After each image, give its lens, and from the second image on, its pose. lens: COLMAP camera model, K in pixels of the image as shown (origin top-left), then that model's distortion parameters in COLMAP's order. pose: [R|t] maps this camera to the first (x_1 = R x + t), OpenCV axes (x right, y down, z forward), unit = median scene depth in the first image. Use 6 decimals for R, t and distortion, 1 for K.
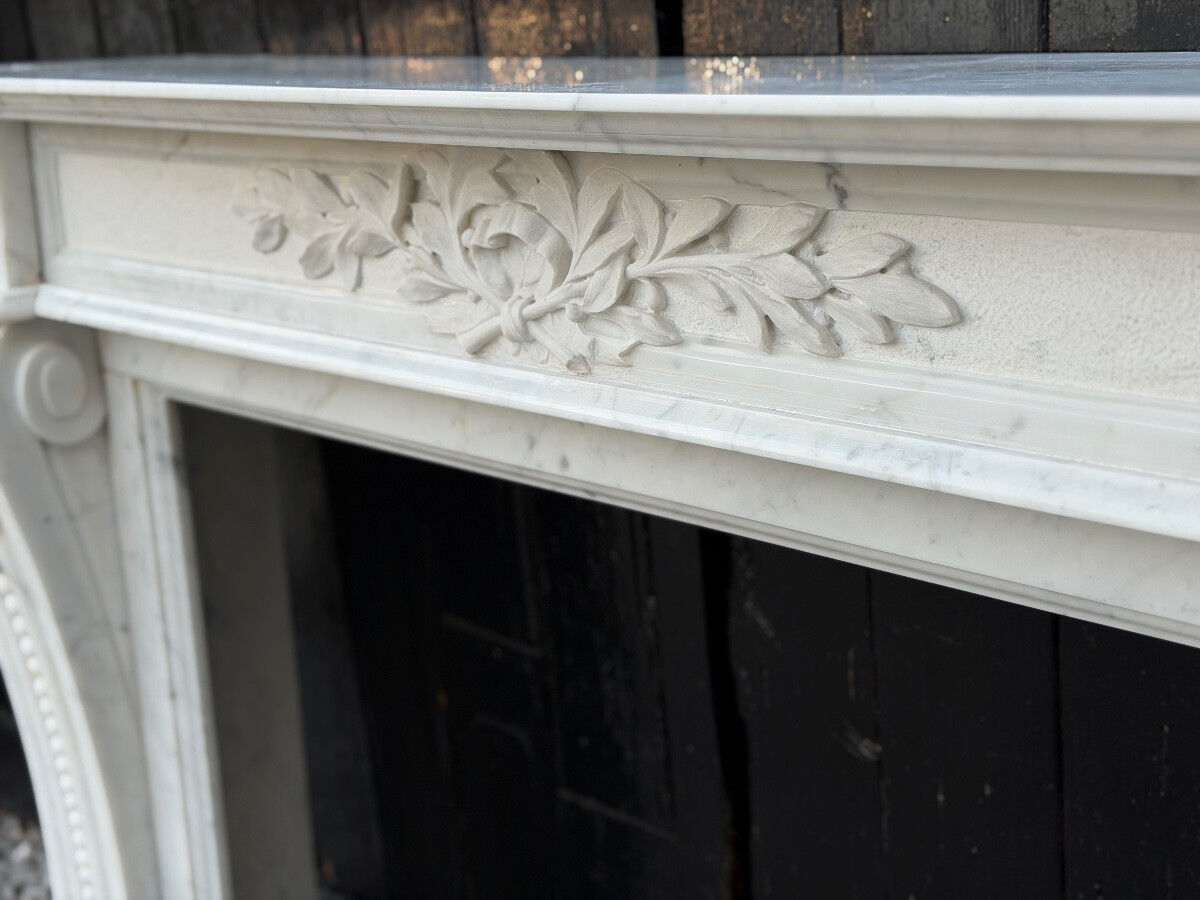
lens RADIAL K [[1679.7, 0, 595.3], [0, 1679.7, 445.7], [0, 0, 1]] dist [0.114325, 0.000000]
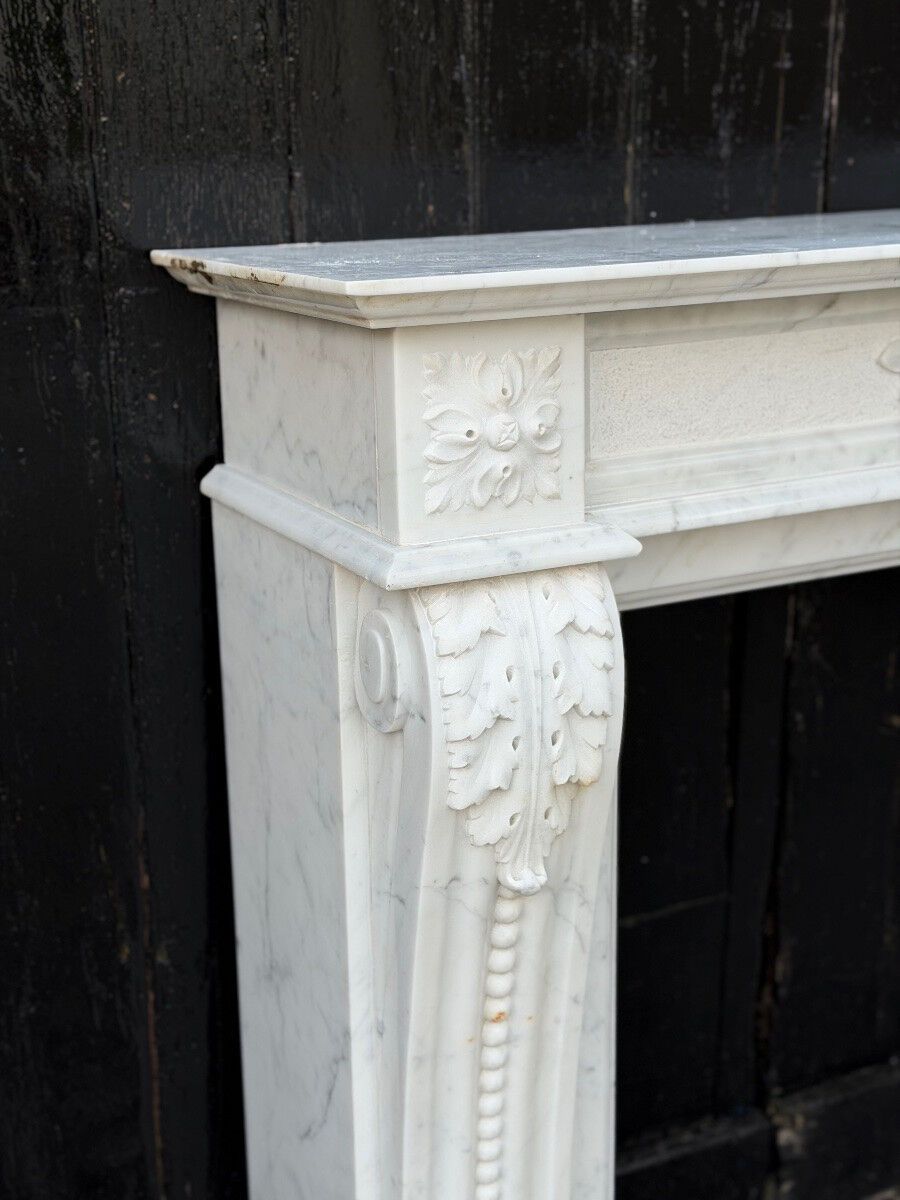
lens RADIAL K [[1679.7, 0, 441.9], [0, 1679.7, 604.1], [0, 0, 1]] dist [0.114325, 0.000000]
pose [[0.331303, -0.224509, 0.916425, -1.578735], [0.255487, 0.956339, 0.141925, -0.262925], [-0.908276, 0.187114, 0.374197, 1.079852]]
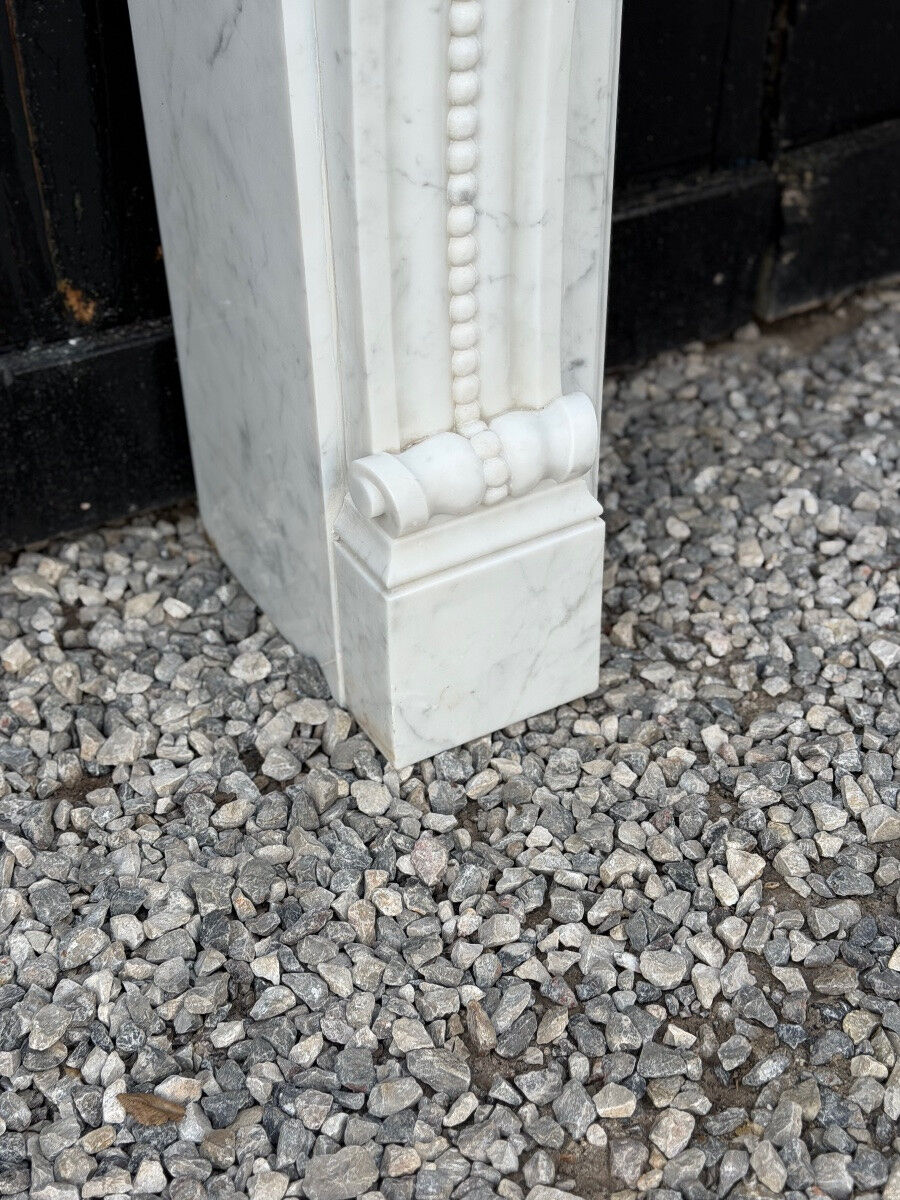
lens RADIAL K [[1679.7, 0, 466.6], [0, 1679.7, 600.1], [0, 0, 1]] dist [0.114325, 0.000000]
pose [[0.267829, -0.544887, 0.794585, -1.416696], [0.260889, 0.834920, 0.484609, 0.130065], [-0.927472, 0.077507, 0.365771, 1.279971]]
